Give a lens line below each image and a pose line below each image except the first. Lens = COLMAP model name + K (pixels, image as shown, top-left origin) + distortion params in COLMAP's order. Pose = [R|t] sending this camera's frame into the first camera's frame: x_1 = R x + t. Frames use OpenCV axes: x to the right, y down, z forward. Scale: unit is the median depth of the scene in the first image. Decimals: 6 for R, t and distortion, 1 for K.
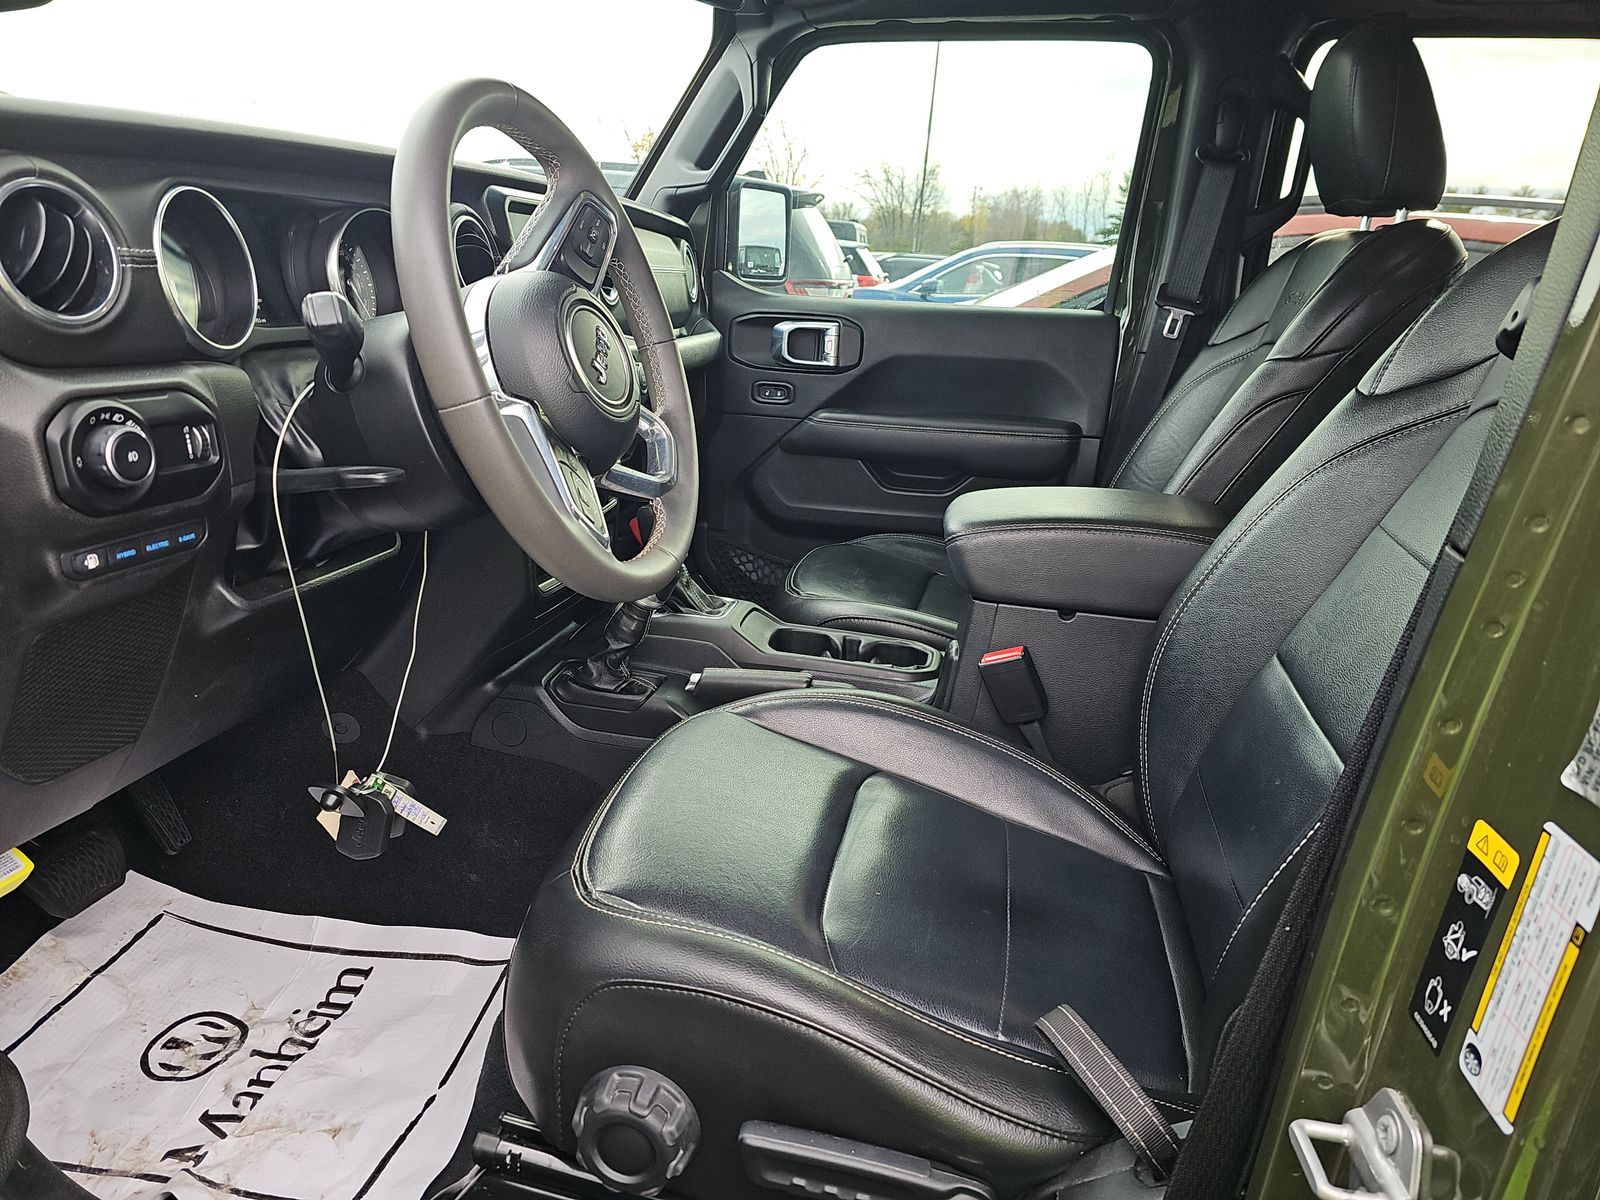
lens RADIAL K [[1079.6, 0, 800.0], [0, 1079.6, 600.0], [0, 0, 1]] dist [0.040943, -0.001324]
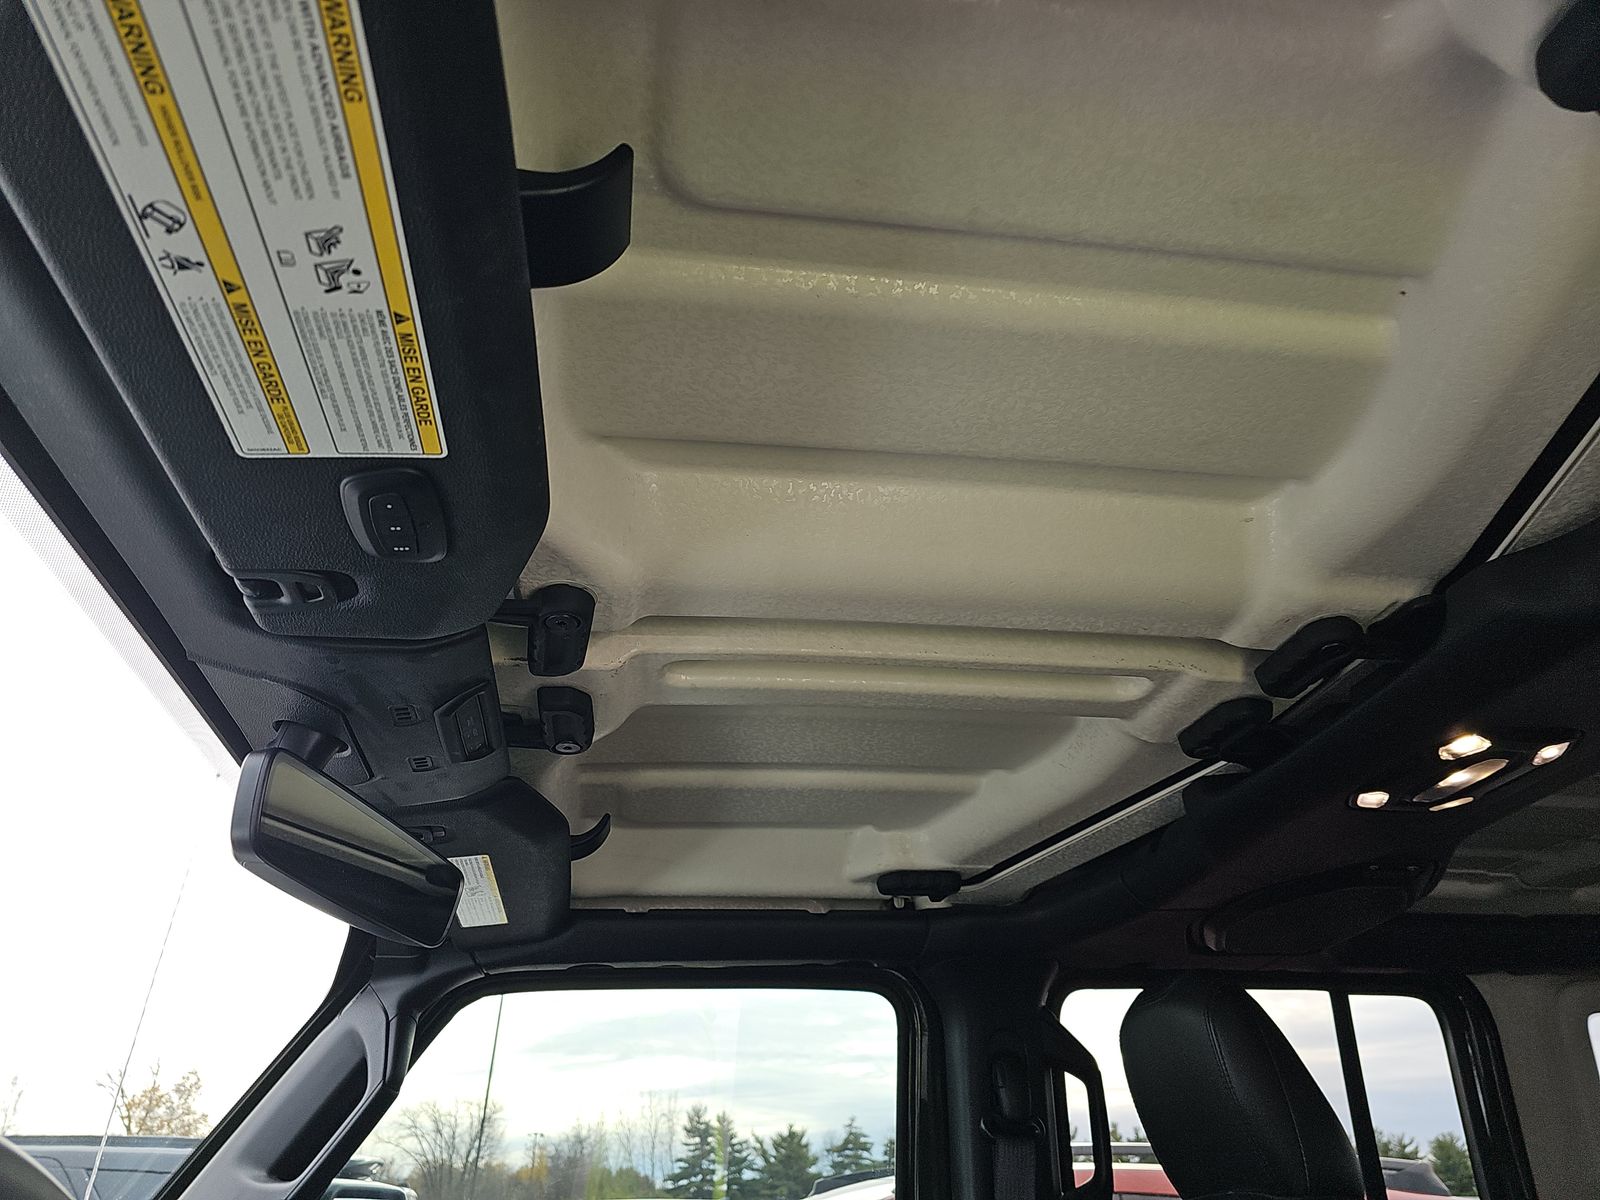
lens RADIAL K [[1079.6, 0, 800.0], [0, 1079.6, 600.0], [0, 0, 1]] dist [0.040943, -0.001324]
pose [[0.933862, 0.120173, 0.336838, -0.066635], [0.163113, 0.695065, -0.700199, -0.132071], [-0.318269, 0.708832, 0.629493, 0.256637]]
